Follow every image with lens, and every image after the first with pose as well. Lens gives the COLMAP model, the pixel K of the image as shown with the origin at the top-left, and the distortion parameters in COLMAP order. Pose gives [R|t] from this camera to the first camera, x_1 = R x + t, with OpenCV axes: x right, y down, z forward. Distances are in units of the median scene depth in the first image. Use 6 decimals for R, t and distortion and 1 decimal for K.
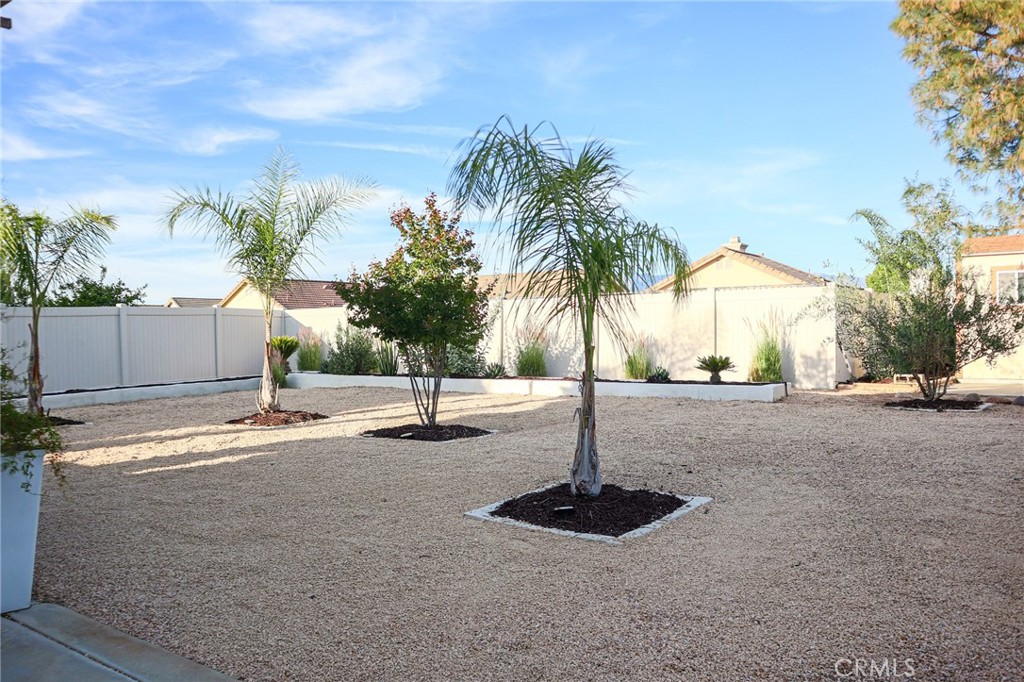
lens RADIAL K [[793.0, 0, 512.0], [0, 793.0, 341.0], [0, 0, 1]] dist [-0.114160, 0.069737]
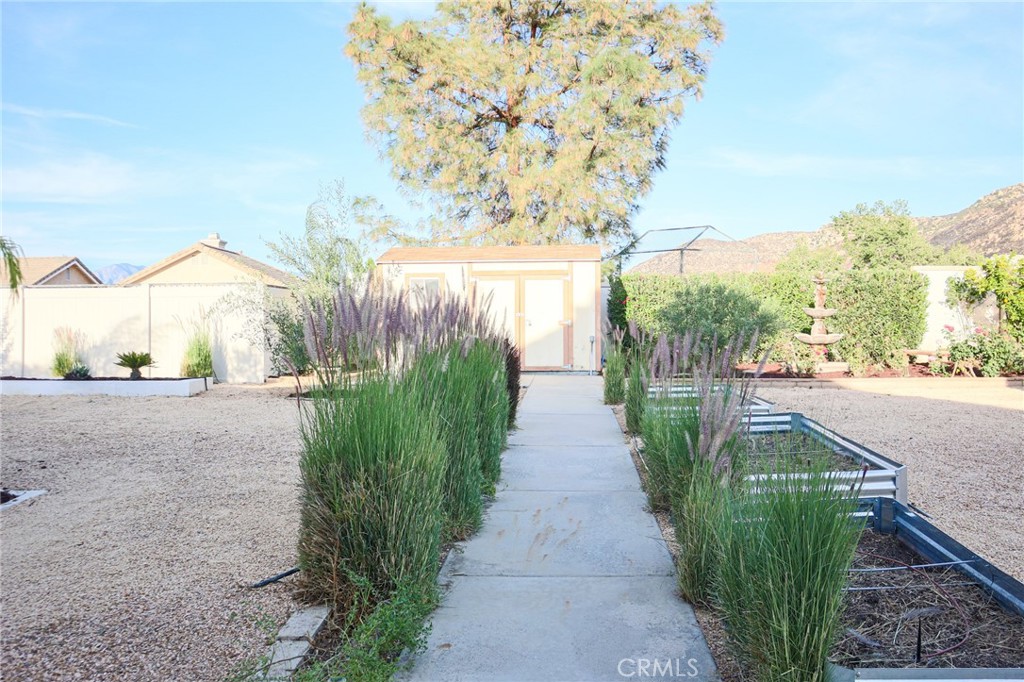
lens RADIAL K [[793.0, 0, 512.0], [0, 793.0, 341.0], [0, 0, 1]] dist [-0.114160, 0.069737]
pose [[0.834724, -0.000407, 0.550668, 0.105018], [-0.002762, 0.999984, 0.004926, -0.001323], [-0.550662, -0.005633, 0.834710, -0.085209]]
